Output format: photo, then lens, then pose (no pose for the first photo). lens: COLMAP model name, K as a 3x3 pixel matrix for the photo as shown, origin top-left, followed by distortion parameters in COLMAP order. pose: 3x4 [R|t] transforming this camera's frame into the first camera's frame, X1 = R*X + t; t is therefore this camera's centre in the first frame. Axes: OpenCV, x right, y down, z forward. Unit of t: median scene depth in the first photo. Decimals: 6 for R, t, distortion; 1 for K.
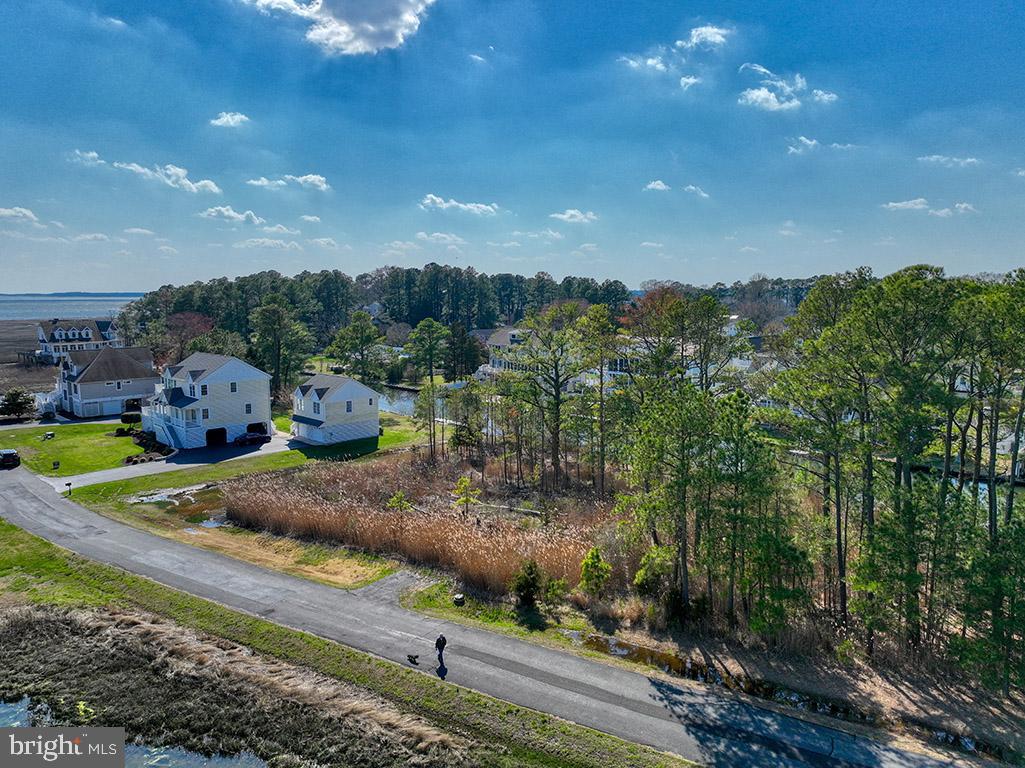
lens RADIAL K [[721.5, 0, 512.5], [0, 721.5, 384.0], [0, 0, 1]] dist [0.000167, 0.003689]
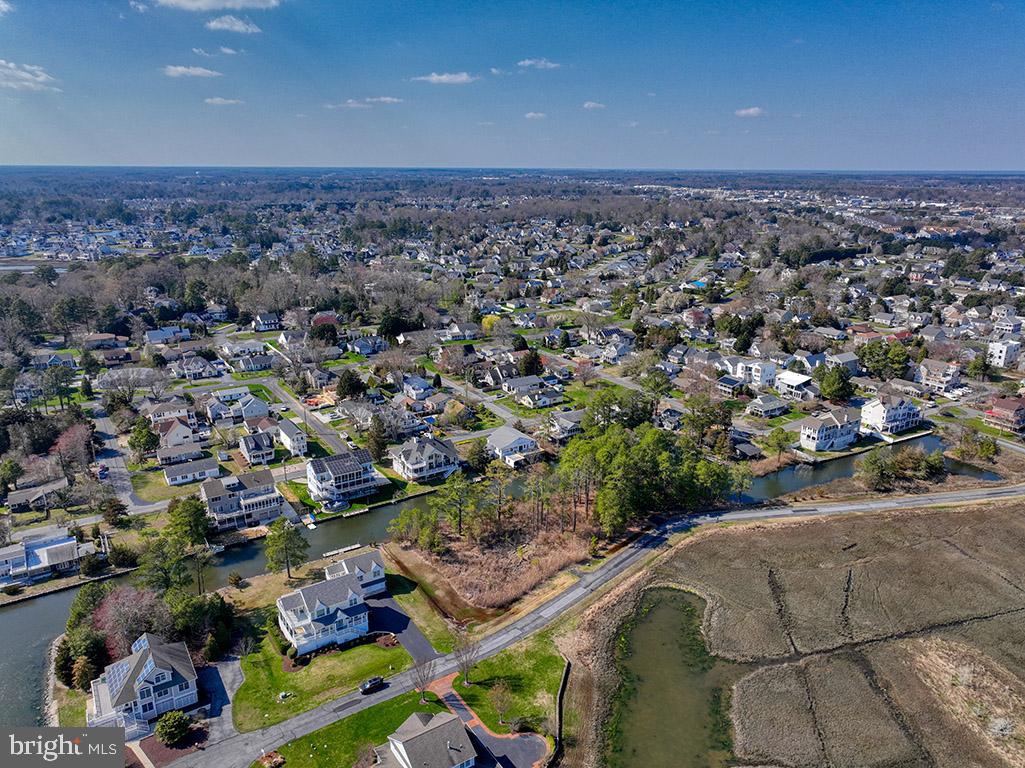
lens RADIAL K [[721.5, 0, 512.5], [0, 721.5, 384.0], [0, 0, 1]] dist [0.000167, 0.003689]
pose [[0.208688, -0.285485, 0.935386, -3.924281], [0.124884, 0.956394, 0.264035, -1.918312], [-0.969976, 0.061714, 0.235240, 0.439548]]
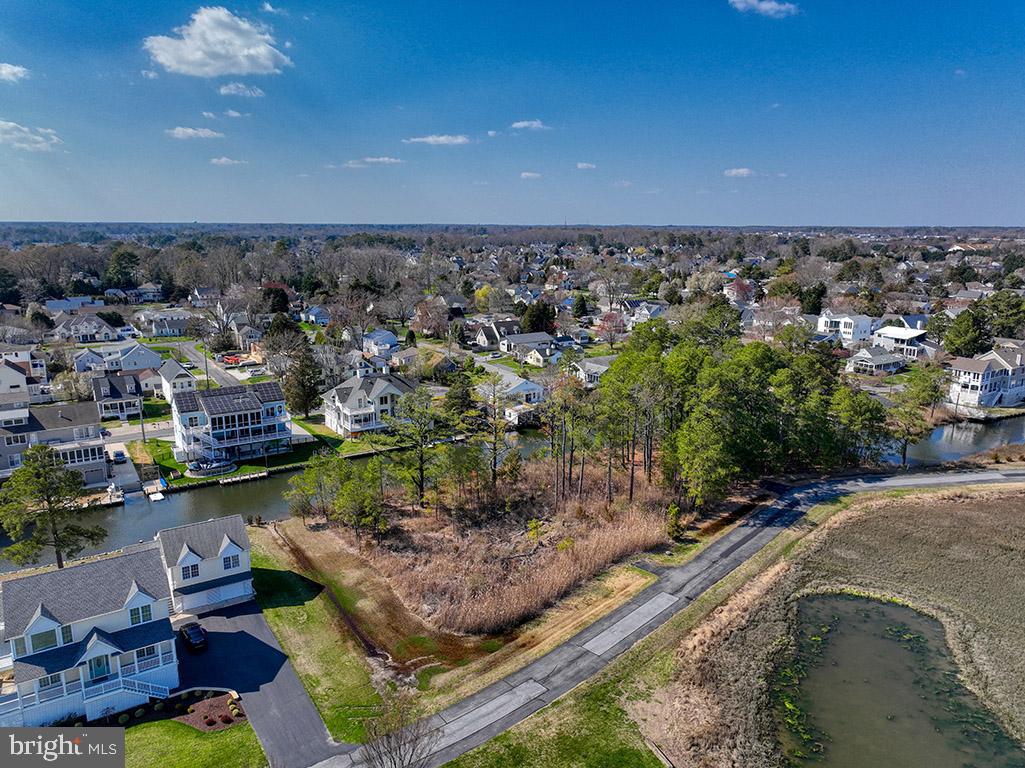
lens RADIAL K [[721.5, 0, 512.5], [0, 721.5, 384.0], [0, 0, 1]] dist [0.000167, 0.003689]
pose [[0.205027, -0.213157, 0.955263, -2.167240], [0.124553, 0.973744, 0.190548, -0.655893], [-0.970799, 0.079913, 0.226193, 1.010117]]
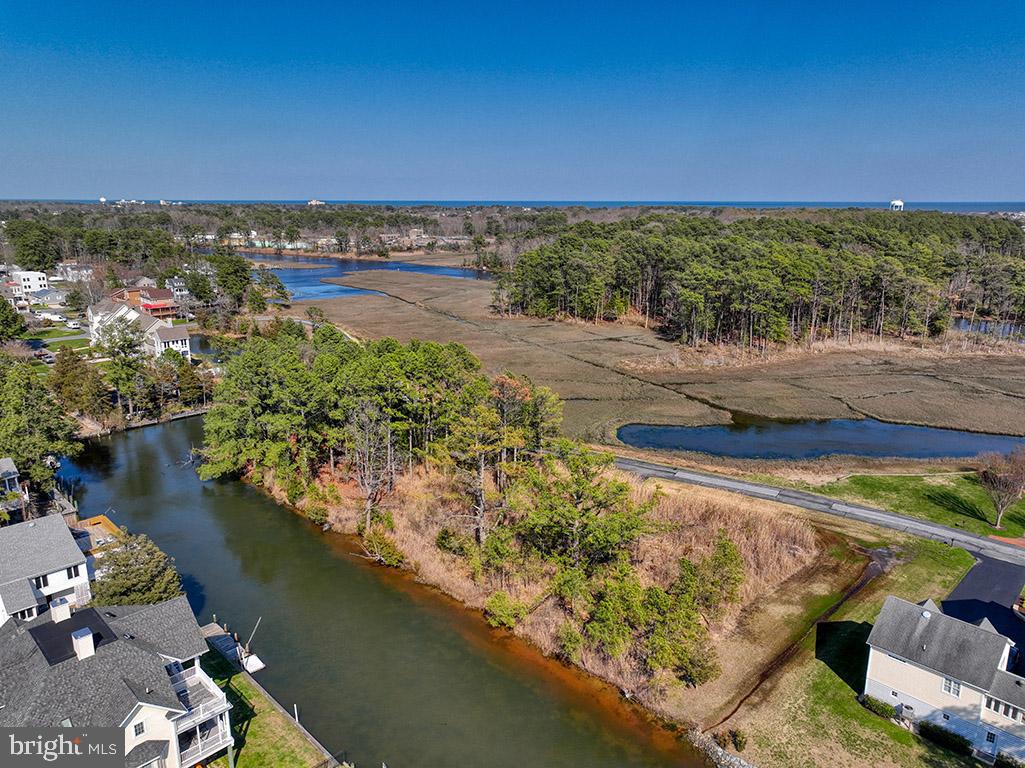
lens RADIAL K [[711.7, 0, 512.5], [0, 711.7, 384.0], [0, 0, 1]] dist [0.006272, 0.007391]
pose [[-0.999987, -0.004132, -0.003054, 0.271469], [-0.004974, 0.927370, 0.374112, -0.965784], [0.001286, 0.374123, -0.927378, 3.400430]]
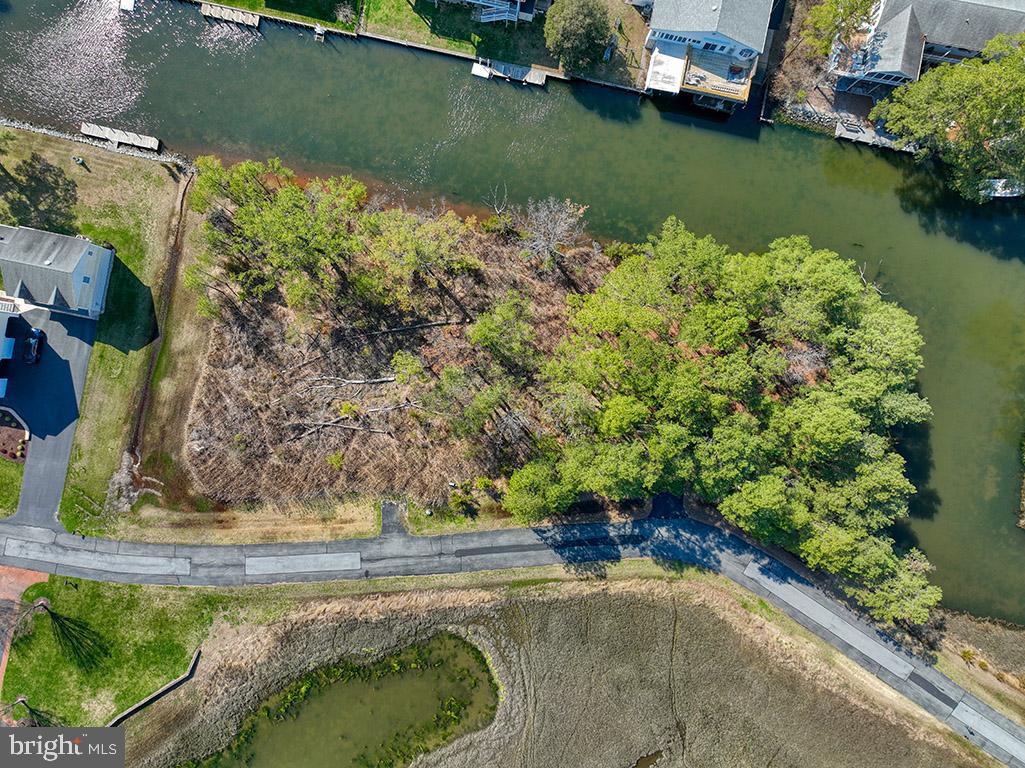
lens RADIAL K [[711.7, 0, 512.5], [0, 711.7, 384.0], [0, 0, 1]] dist [0.006272, 0.007391]
pose [[0.832550, -0.553663, 0.017852, 0.330404], [0.043163, 0.096966, 0.994351, -1.962389], [-0.552266, -0.827076, 0.104626, 1.040430]]
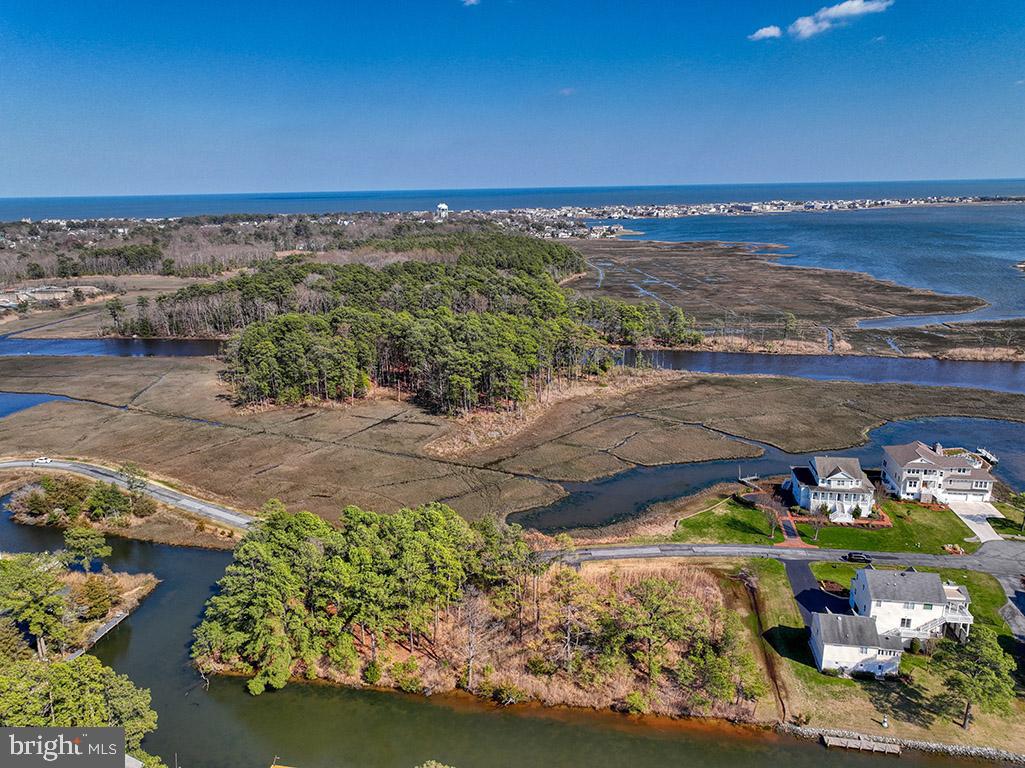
lens RADIAL K [[711.7, 0, 512.5], [0, 711.7, 384.0], [0, 0, 1]] dist [0.006272, 0.007391]
pose [[-0.821968, 0.164218, -0.545344, 1.869464], [-0.055066, 0.930127, 0.363086, -1.817428], [0.566865, 0.328475, -0.755492, 3.353166]]
